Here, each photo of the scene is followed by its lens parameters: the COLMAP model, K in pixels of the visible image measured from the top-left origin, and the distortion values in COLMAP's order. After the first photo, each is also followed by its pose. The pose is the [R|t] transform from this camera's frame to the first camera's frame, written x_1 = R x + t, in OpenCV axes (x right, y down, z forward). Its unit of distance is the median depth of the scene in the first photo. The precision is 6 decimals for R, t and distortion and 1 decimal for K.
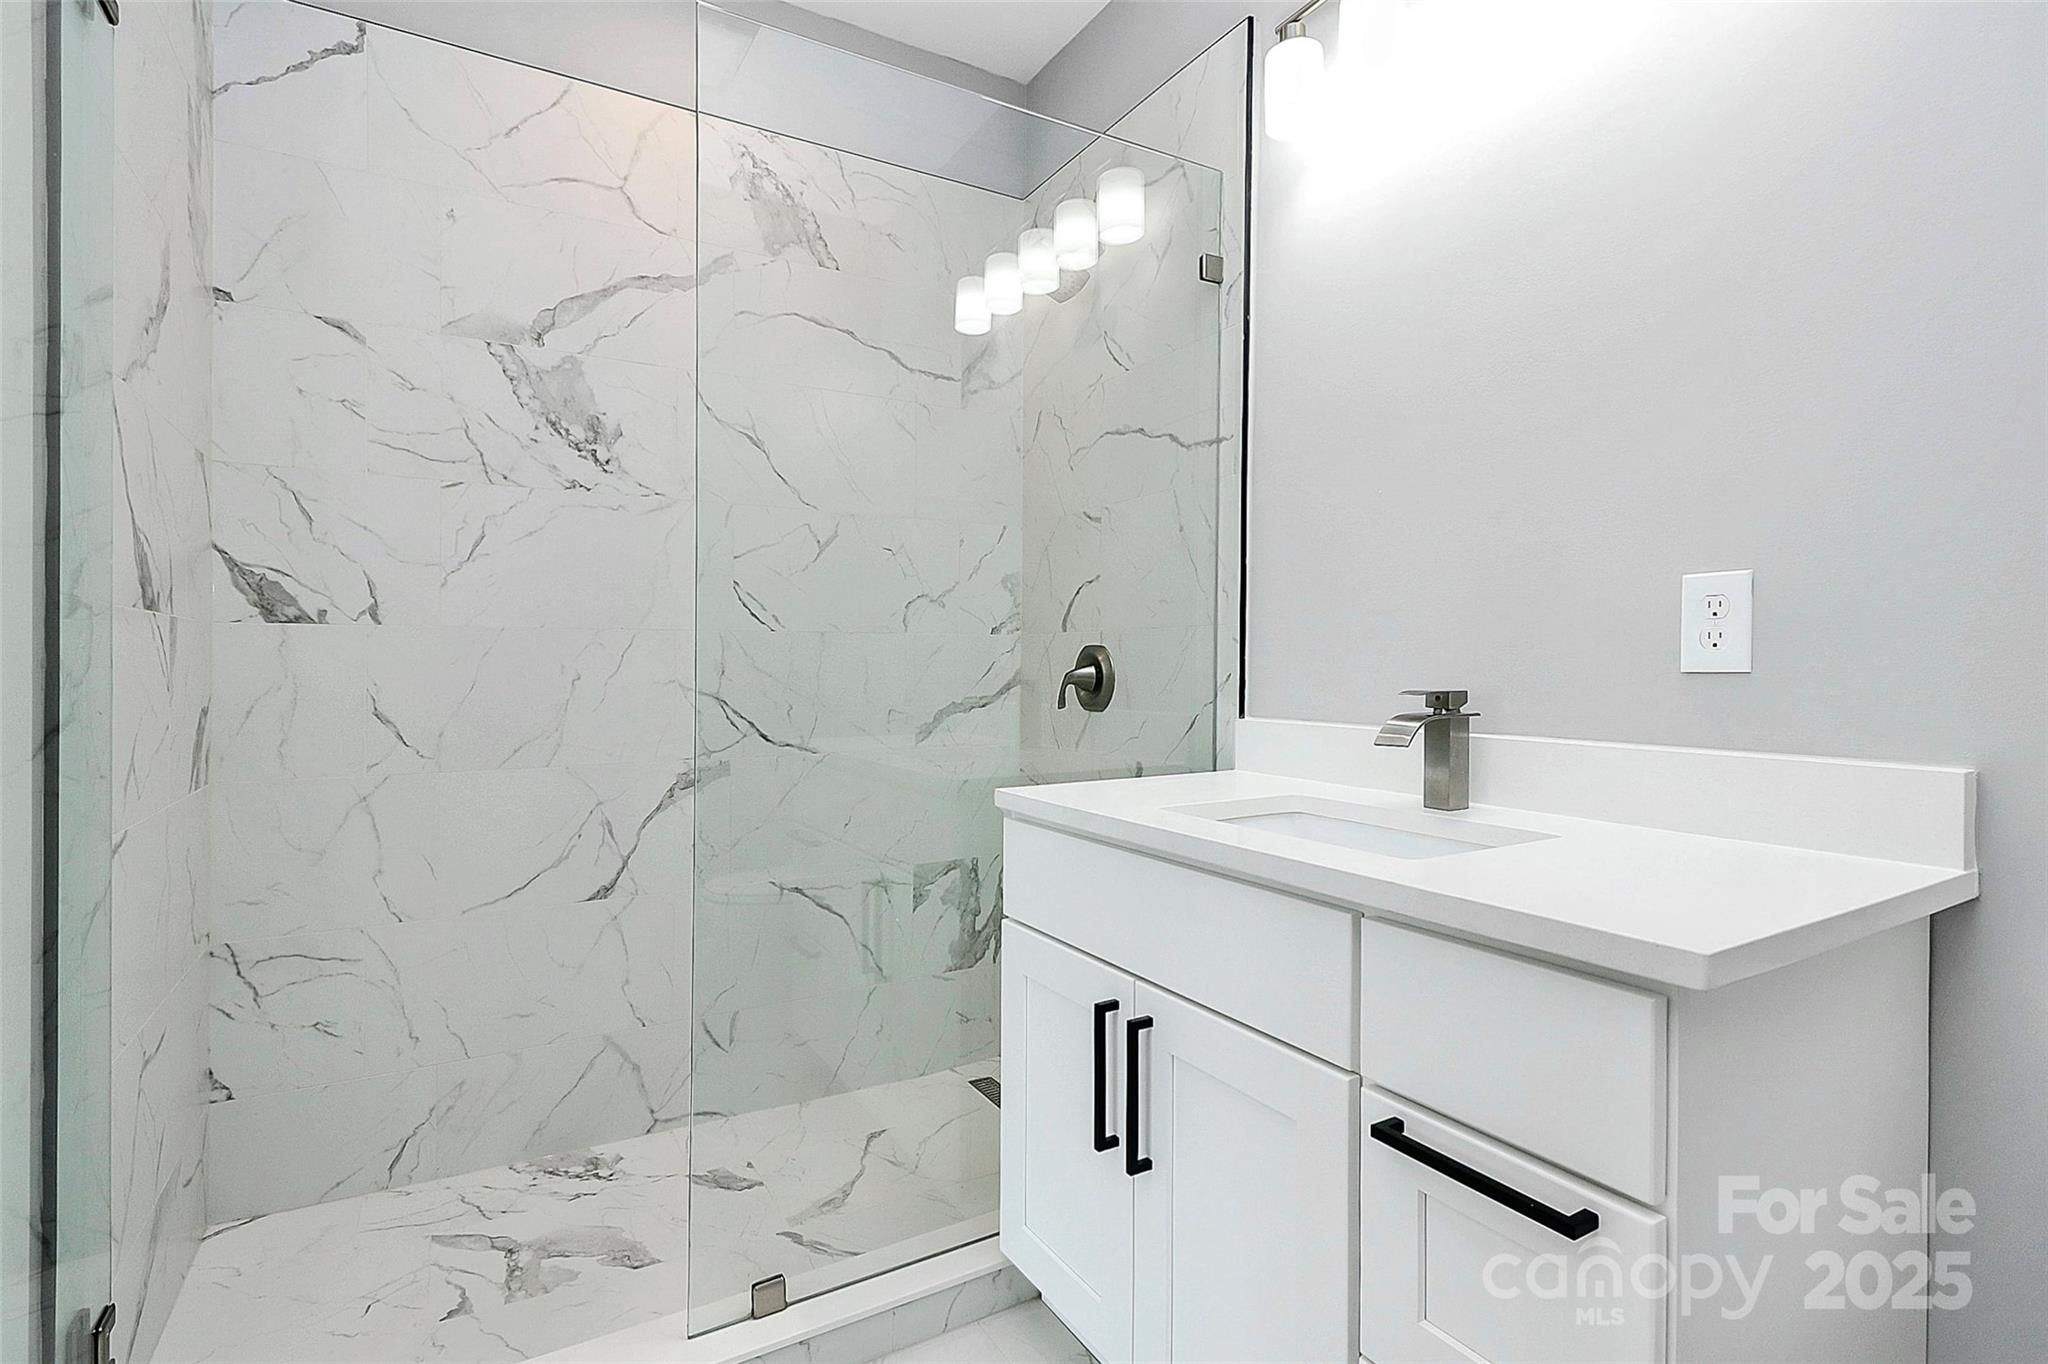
lens RADIAL K [[977.4, 0, 1036.0], [0, 977.4, 670.4], [0, 0, 1]] dist [0.001441, -0.009429]
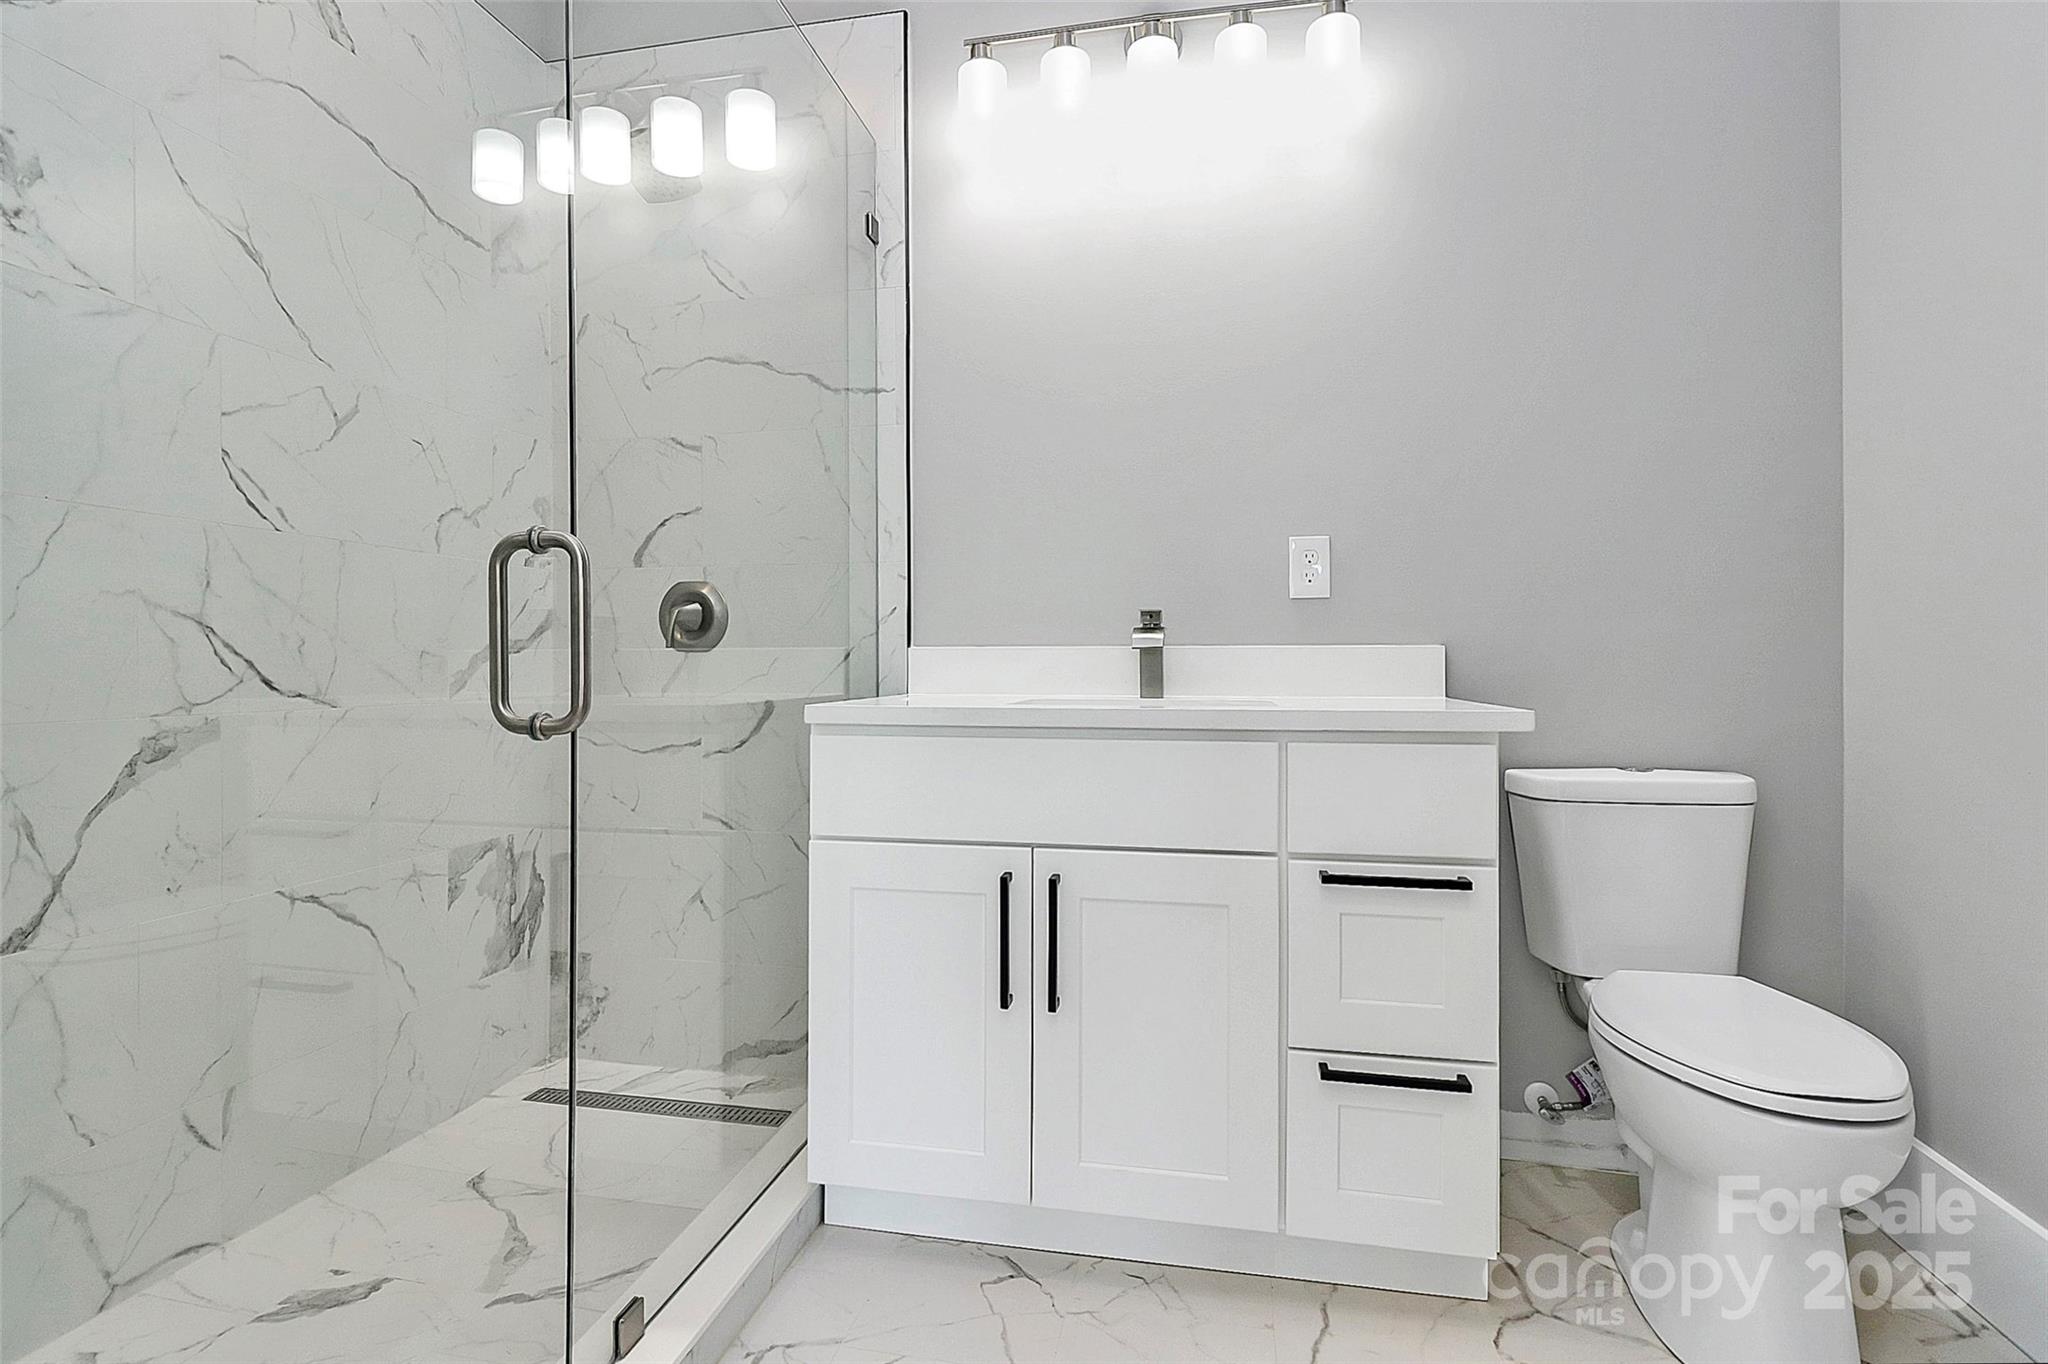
lens RADIAL K [[958.1, 0, 1033.9], [0, 958.1, 690.4], [0, 0, 1]] dist [-0.025692, -0.001604]
pose [[0.654230, -0.019179, 0.756053, -0.431375], [0.007082, 0.999790, 0.019234, 0.064811], [-0.756263, -0.007229, 0.654228, 0.156851]]
